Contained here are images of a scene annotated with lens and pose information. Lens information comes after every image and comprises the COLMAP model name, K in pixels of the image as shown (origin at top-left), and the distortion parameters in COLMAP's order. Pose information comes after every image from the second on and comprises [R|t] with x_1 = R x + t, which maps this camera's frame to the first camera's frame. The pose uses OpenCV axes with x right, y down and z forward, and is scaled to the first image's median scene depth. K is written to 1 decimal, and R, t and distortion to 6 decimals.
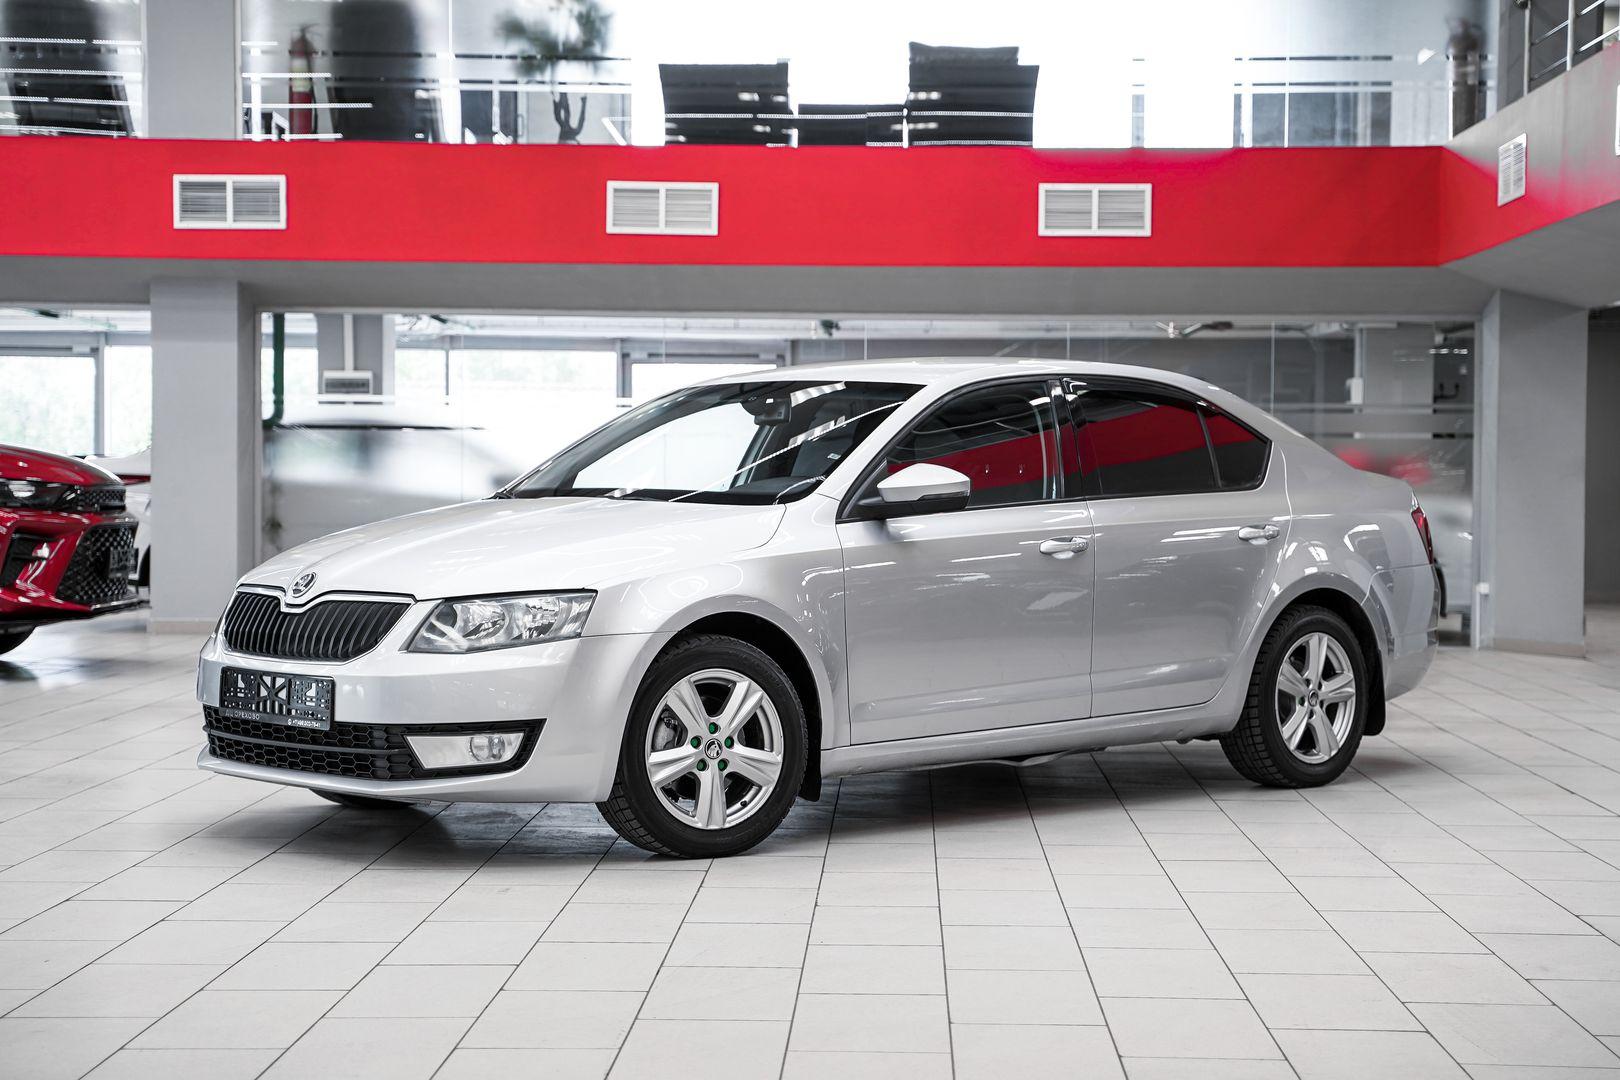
lens RADIAL K [[2874.5, 0, 840.7], [0, 2874.5, 541.6], [0, 0, 1]] dist [0.189572, 0.000000]
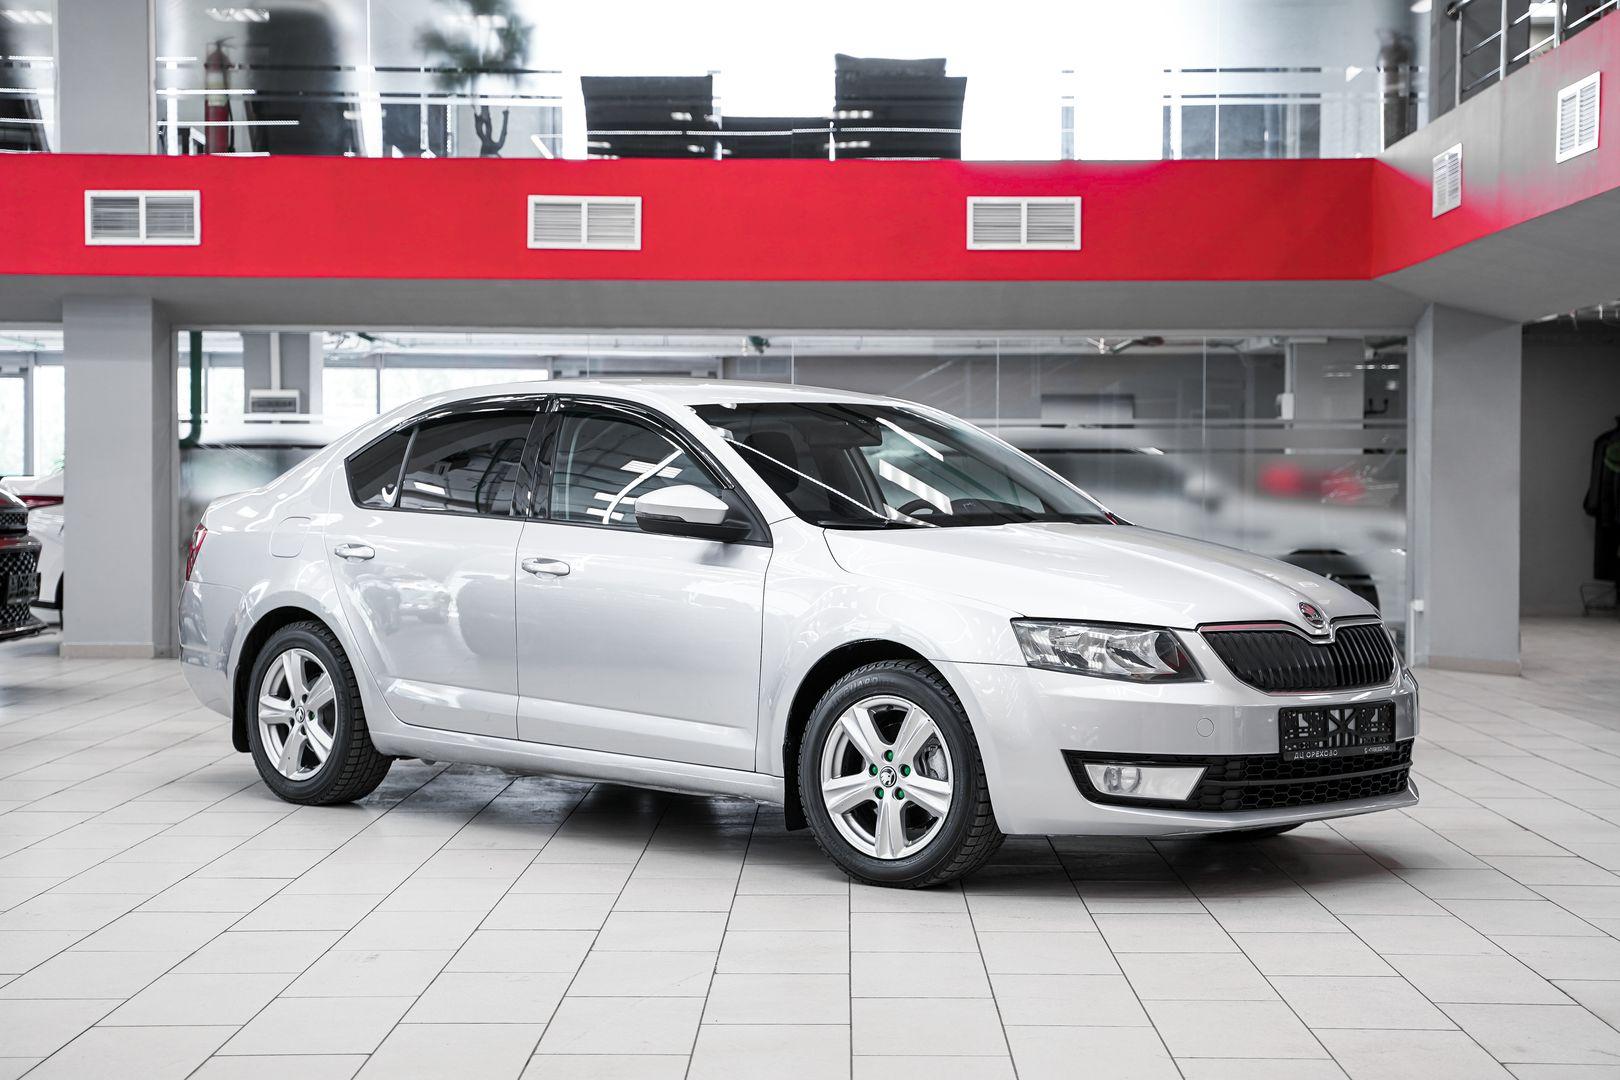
lens RADIAL K [[2769.3, 0, 815.5], [0, 2769.3, 542.9], [0, 0, 1]] dist [0.156346, 0.000000]
pose [[0.999933, -0.004348, 0.010764, 0.006086], [0.004389, 0.999983, -0.003715, -0.002581], [-0.010747, 0.003762, 0.999935, 0.051957]]
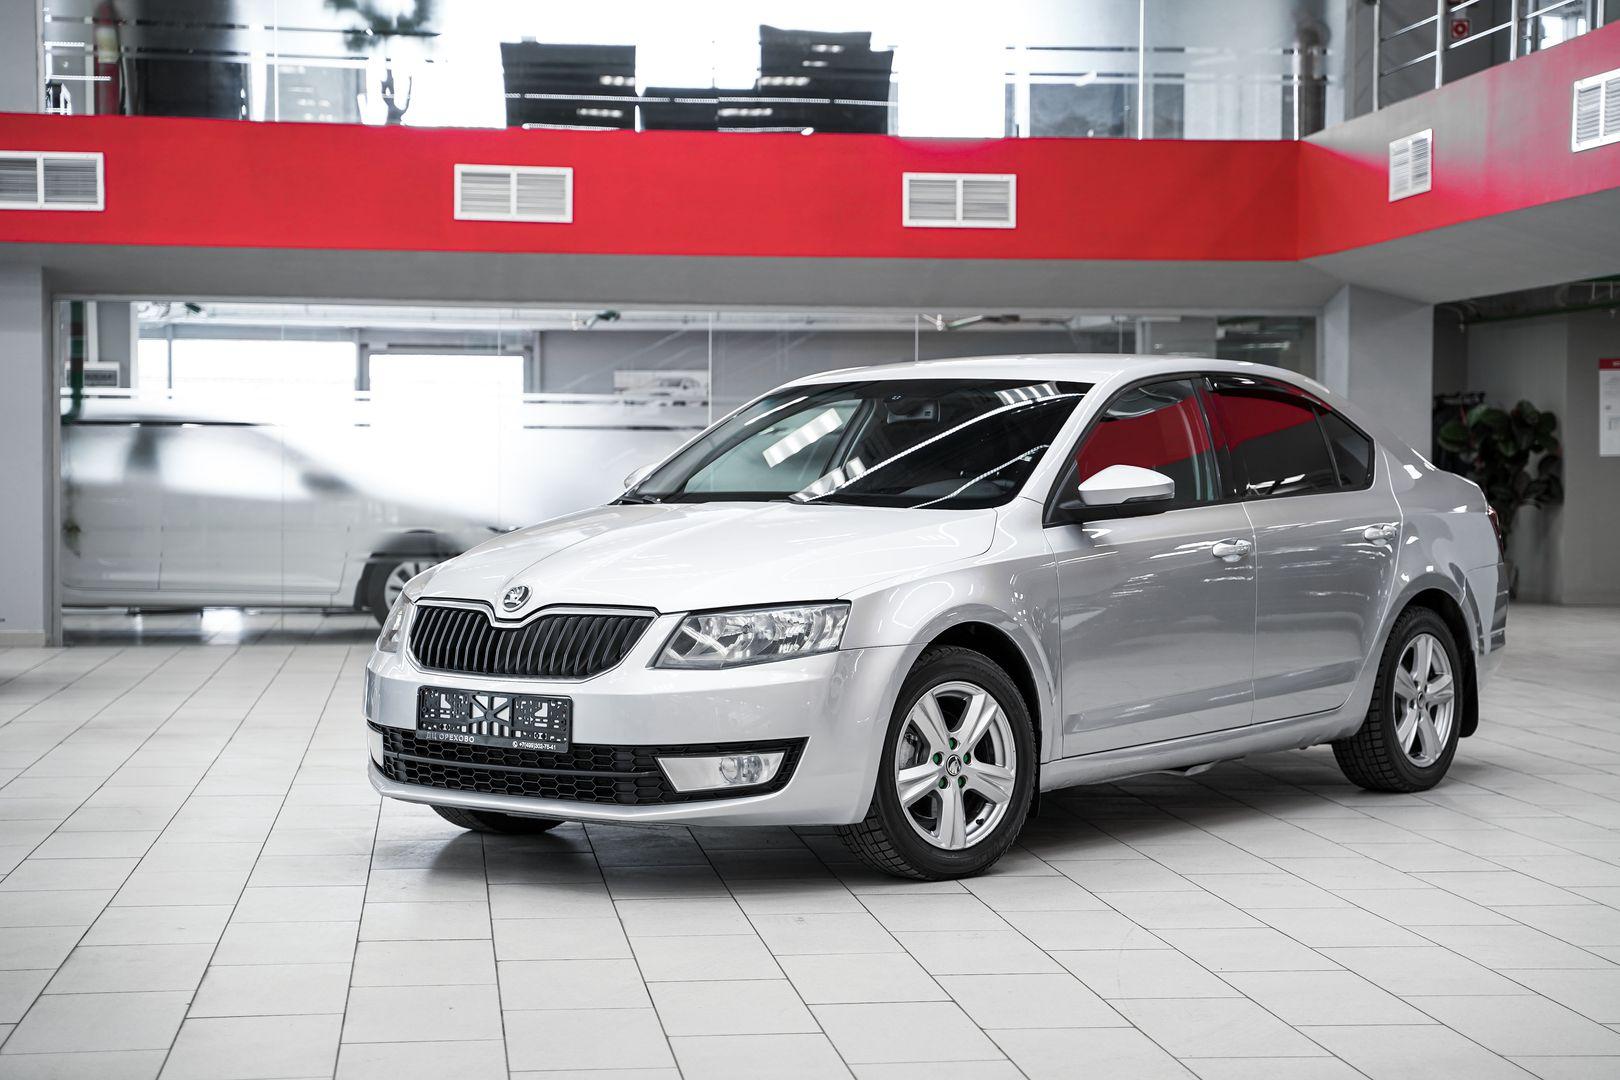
lens RADIAL K [[2945.1, 0, 807.1], [0, 2945.1, 523.0], [0, 0, 1]] dist [0.225773, 0.000000]
pose [[0.987806, -0.007402, 0.155511, -0.116211], [0.008028, 0.999962, -0.003398, -0.002579], [-0.155480, 0.004605, 0.987828, 0.018858]]
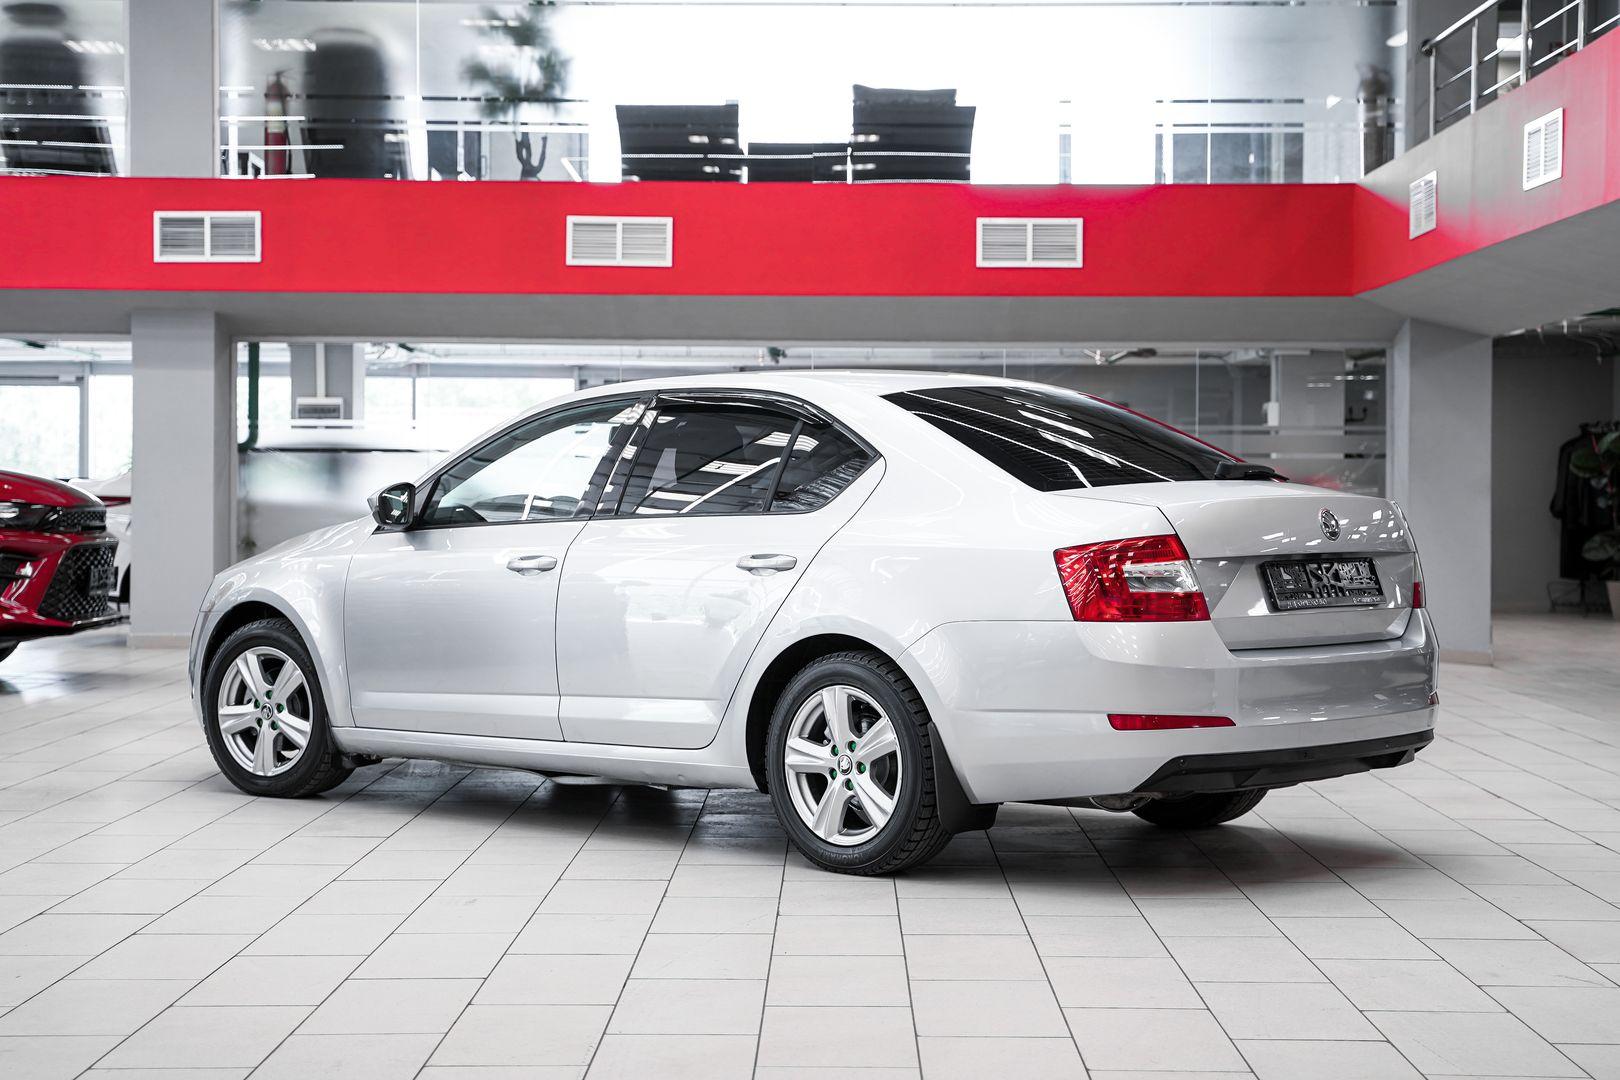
lens RADIAL K [[2682.0, 0, 828.7], [0, 2682.0, 504.1], [0, 0, 1]] dist [0.128826, 0.000000]
pose [[0.999840, -0.002951, 0.017659, -0.002965], [0.003301, 0.999798, -0.019823, -0.000050], [-0.017597, 0.019878, 0.999648, 0.019716]]
